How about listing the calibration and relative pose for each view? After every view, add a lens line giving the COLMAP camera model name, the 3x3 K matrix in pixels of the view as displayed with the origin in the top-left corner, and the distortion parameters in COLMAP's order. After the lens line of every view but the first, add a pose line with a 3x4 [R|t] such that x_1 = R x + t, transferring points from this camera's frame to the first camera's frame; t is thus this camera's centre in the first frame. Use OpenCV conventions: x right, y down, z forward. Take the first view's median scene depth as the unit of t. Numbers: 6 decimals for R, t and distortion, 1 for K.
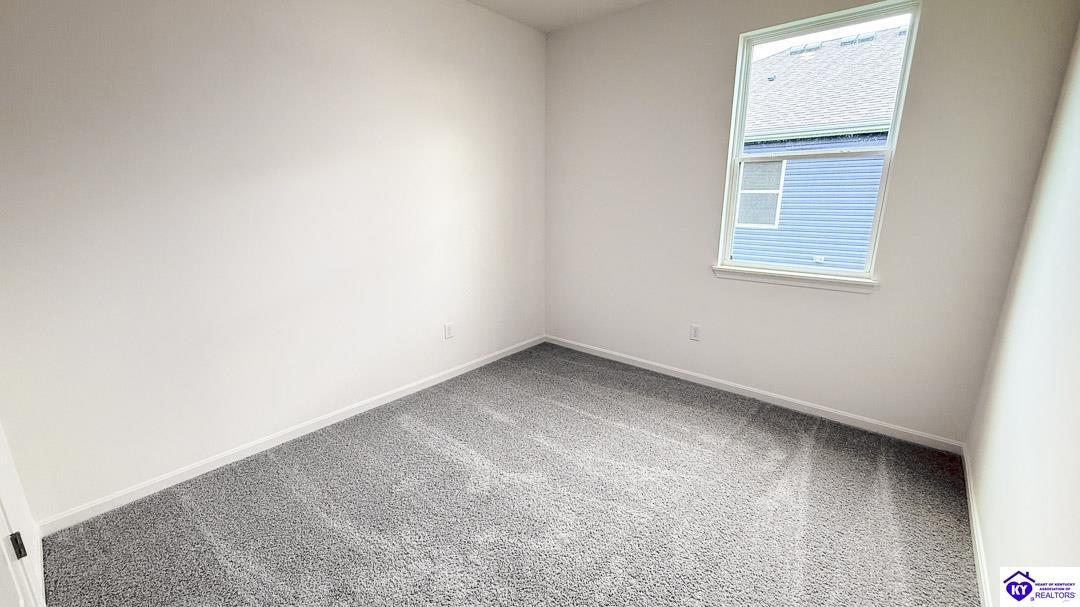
lens RADIAL K [[437.7, 0, 533.4], [0, 437.7, 287.3], [0, 0, 1]] dist [0.000279, 0.000024]
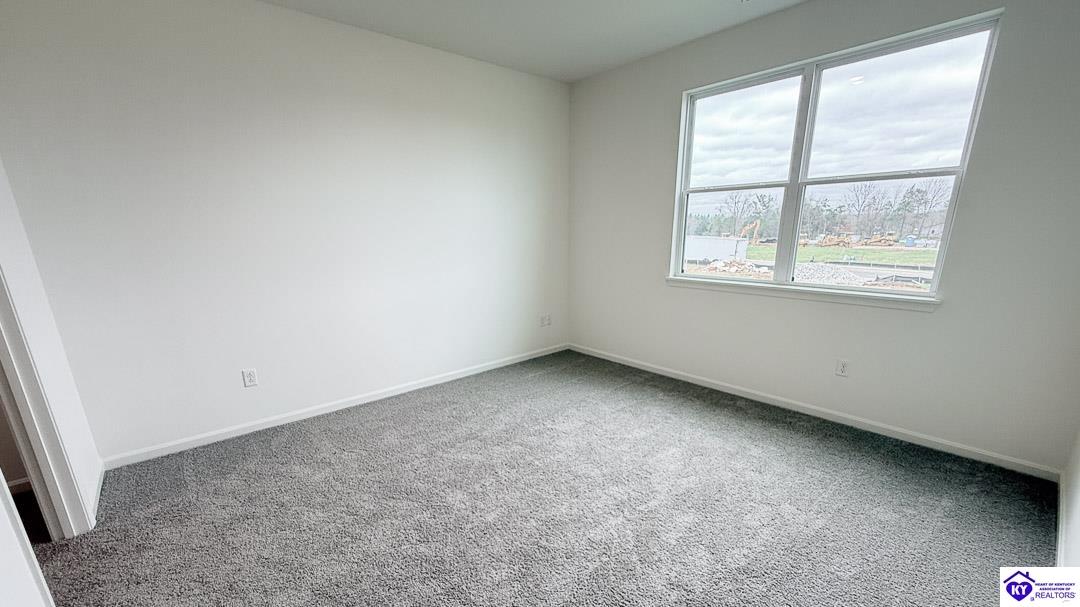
lens RADIAL K [[449.2, 0, 605.7], [0, 449.2, 305.3], [0, 0, 1]] dist [0.000324, 0.000052]
pose [[0.997613, -0.009727, -0.068362, 0.249889], [0.008163, 0.999699, -0.023127, 0.044922], [0.068567, 0.022514, 0.997392, -0.212042]]
